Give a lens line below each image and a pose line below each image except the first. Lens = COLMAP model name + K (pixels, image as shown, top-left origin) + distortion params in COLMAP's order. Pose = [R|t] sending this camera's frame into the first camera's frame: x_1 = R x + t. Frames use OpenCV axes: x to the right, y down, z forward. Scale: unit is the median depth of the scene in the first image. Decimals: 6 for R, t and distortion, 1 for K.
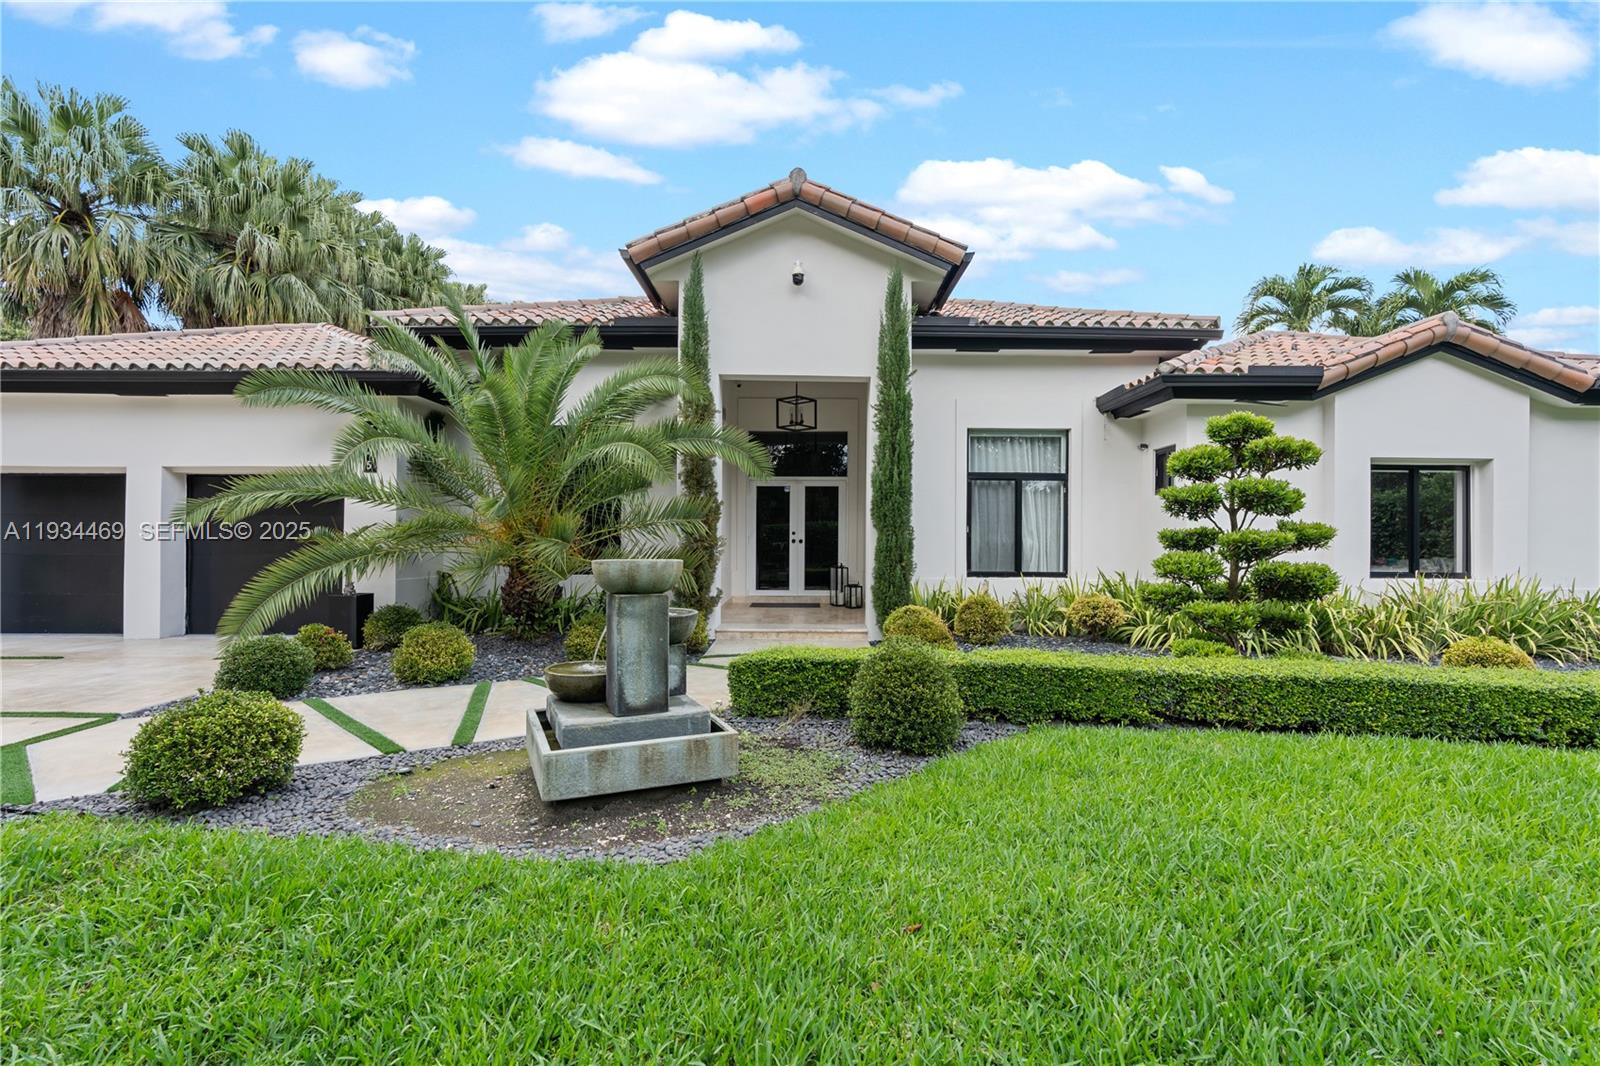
lens RADIAL K [[727.0, 0, 803.2], [0, 727.0, 539.6], [0, 0, 1]] dist [-0.003539, 0.000766]
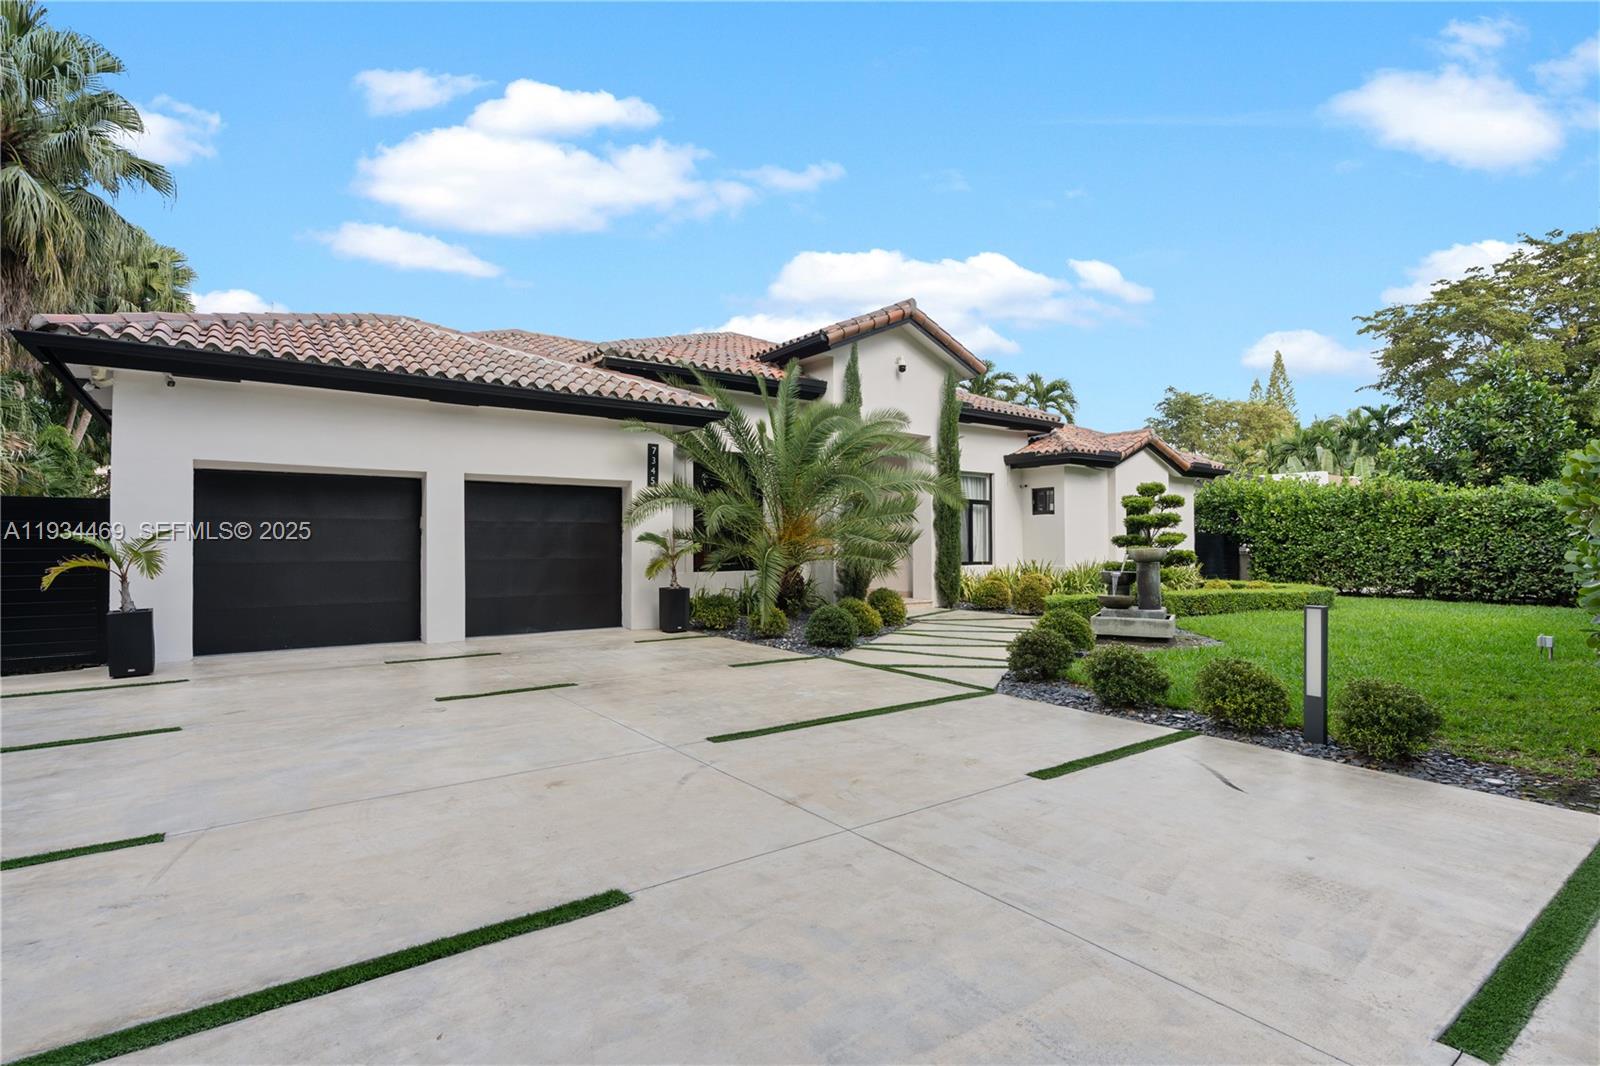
lens RADIAL K [[782.4, 0, 800.0], [0, 782.4, 533.0], [0, 0, 1]] dist [0.000391, 0.000264]
pose [[0.803031, 0.001791, 0.595935, -1.125226], [0.001101, 0.999989, -0.004489, -0.011700], [-0.595936, 0.004261, 0.803020, -0.167707]]
